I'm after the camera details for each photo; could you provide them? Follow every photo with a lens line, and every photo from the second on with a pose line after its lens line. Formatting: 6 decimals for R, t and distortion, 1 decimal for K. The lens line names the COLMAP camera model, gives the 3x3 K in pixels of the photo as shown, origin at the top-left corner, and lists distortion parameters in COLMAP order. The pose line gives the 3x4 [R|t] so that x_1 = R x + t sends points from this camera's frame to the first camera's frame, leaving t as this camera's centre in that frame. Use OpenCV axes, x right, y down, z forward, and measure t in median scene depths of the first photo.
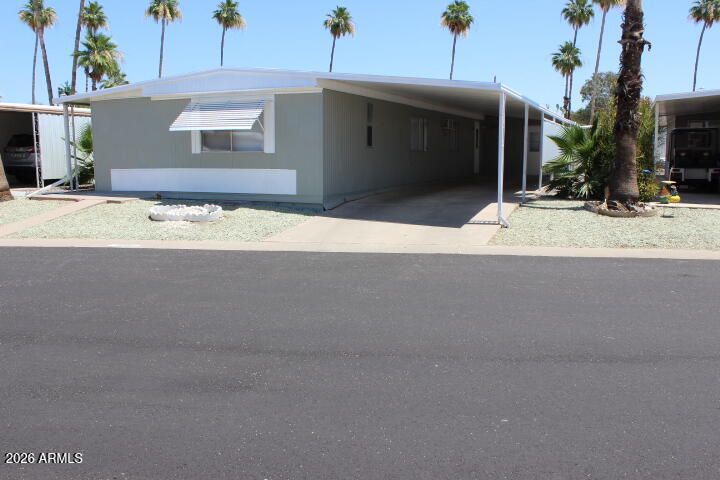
lens RADIAL K [[646.3, 0, 360.0], [0, 646.3, 240.0], [0, 0, 1]] dist [-0.165336, 0.147341]
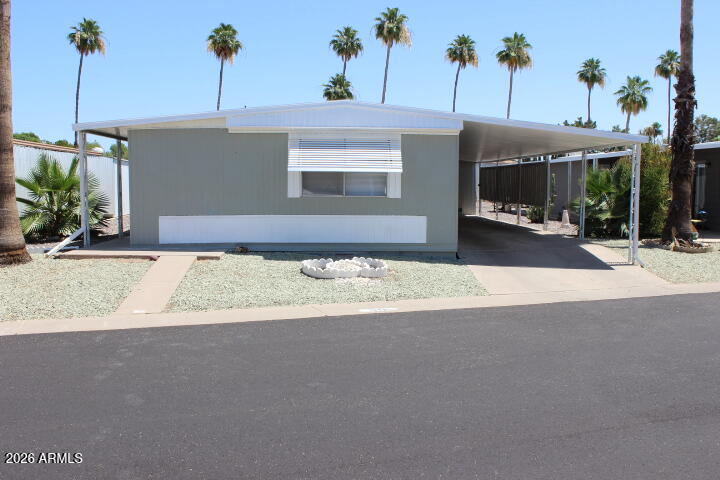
lens RADIAL K [[698.4, 0, 360.0], [0, 698.4, 240.0], [0, 0, 1]] dist [-0.108338, 0.002344]
pose [[0.902094, -0.029990, 0.430496, -0.564788], [0.054503, 0.997512, -0.044718, -0.031874], [-0.428084, 0.063803, 0.901484, 0.122751]]
